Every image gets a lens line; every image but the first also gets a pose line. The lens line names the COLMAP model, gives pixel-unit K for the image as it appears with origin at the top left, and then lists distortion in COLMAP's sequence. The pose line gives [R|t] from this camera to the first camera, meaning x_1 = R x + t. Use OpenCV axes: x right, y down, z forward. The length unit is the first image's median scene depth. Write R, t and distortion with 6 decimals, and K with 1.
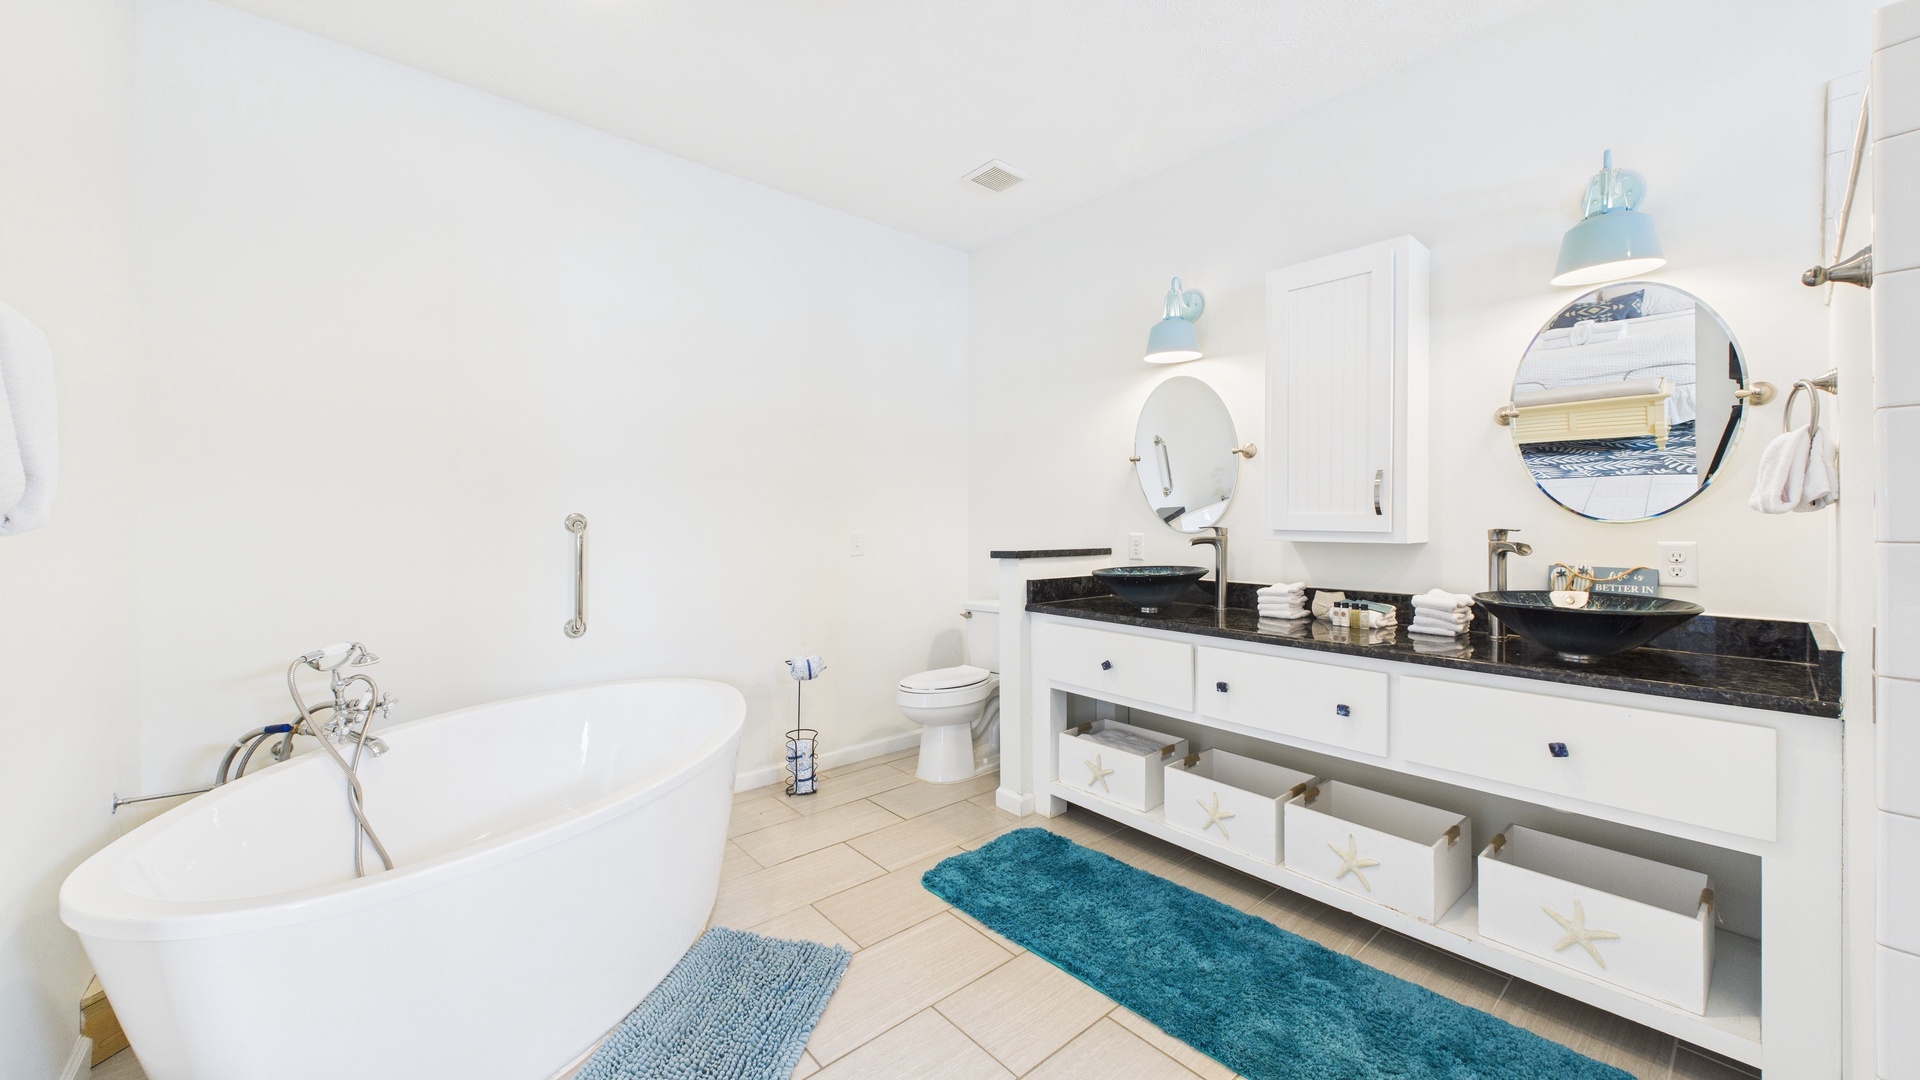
lens RADIAL K [[707.0, 0, 959.9], [0, 707.0, 524.0], [0, 0, 1]] dist [0.001707, -0.000127]
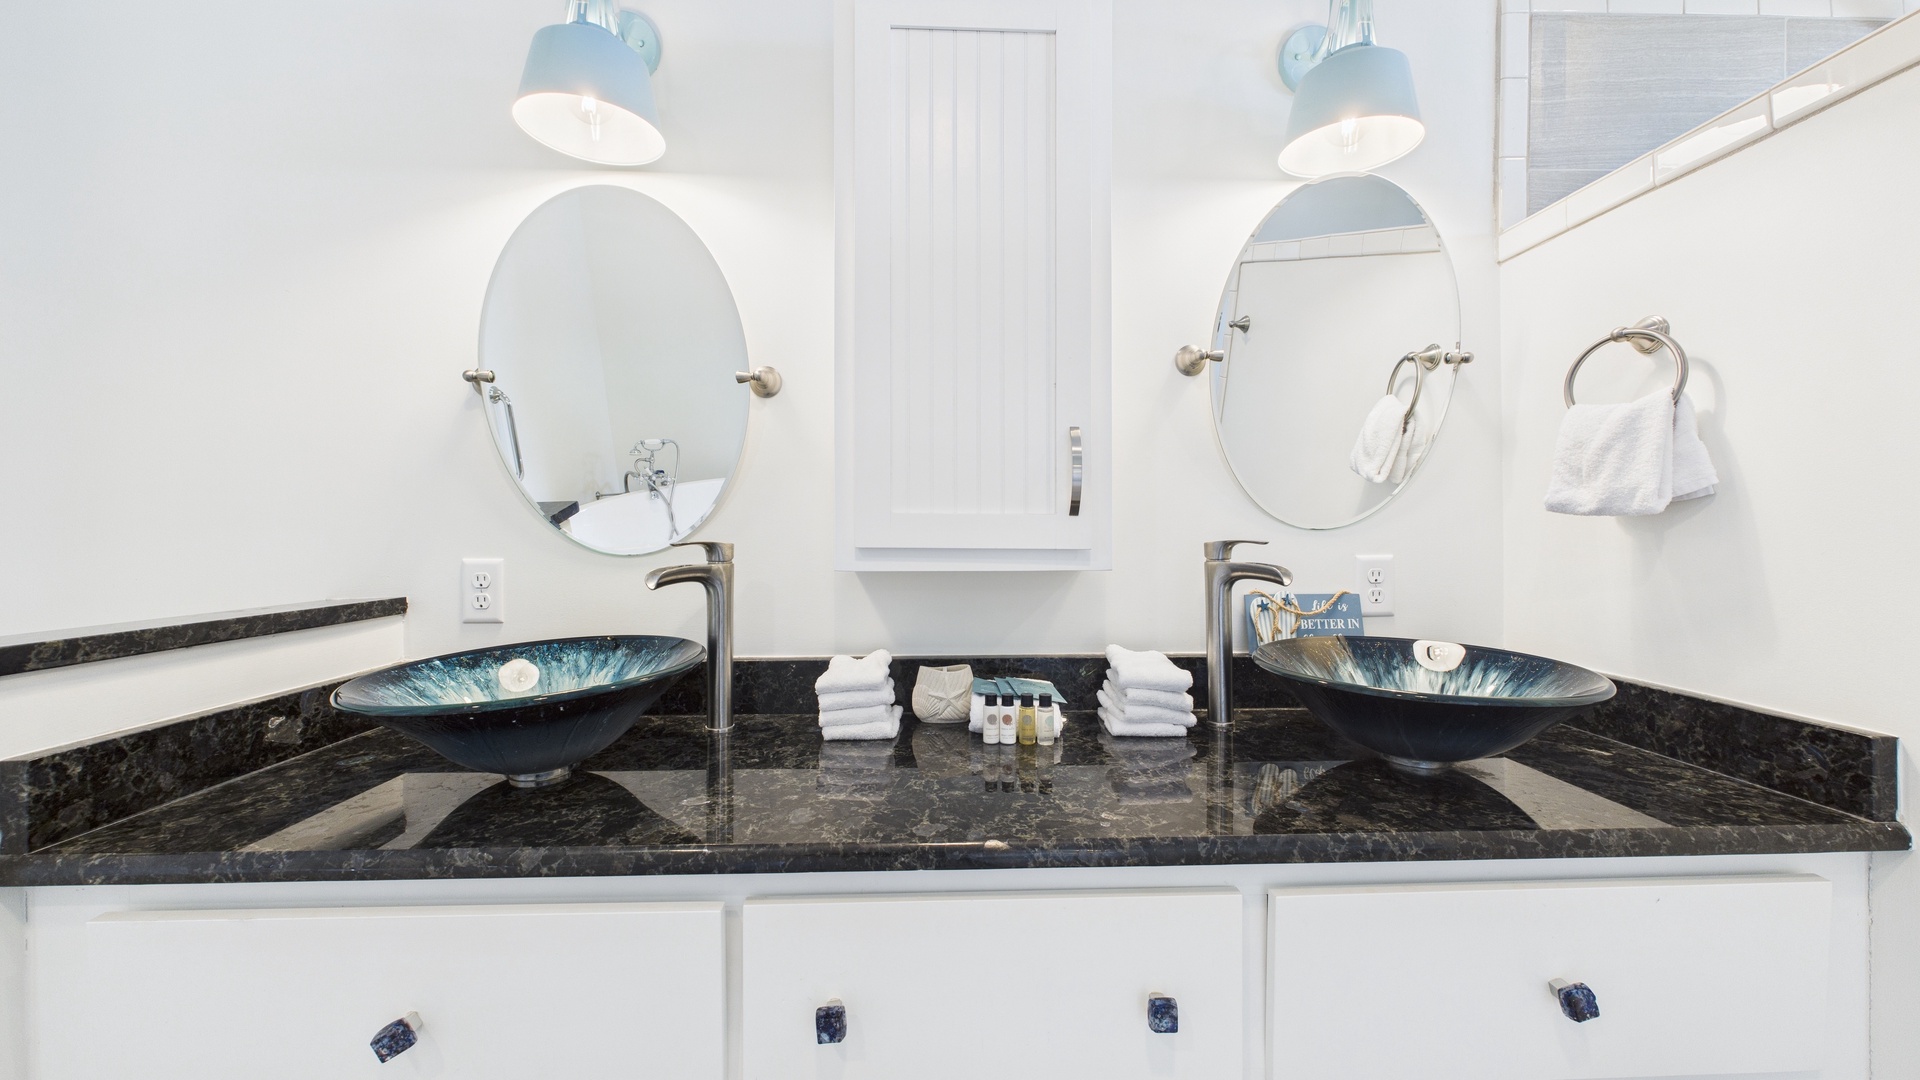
lens RADIAL K [[707.0, 0, 966.9], [0, 707.0, 526.8], [0, 0, 1]] dist [0.001707, -0.000127]
pose [[0.631348, -0.001101, 0.775498, 0.147873], [0.005359, 0.999981, -0.002943, -0.003629], [-0.775481, 0.006013, 0.631343, 0.712922]]
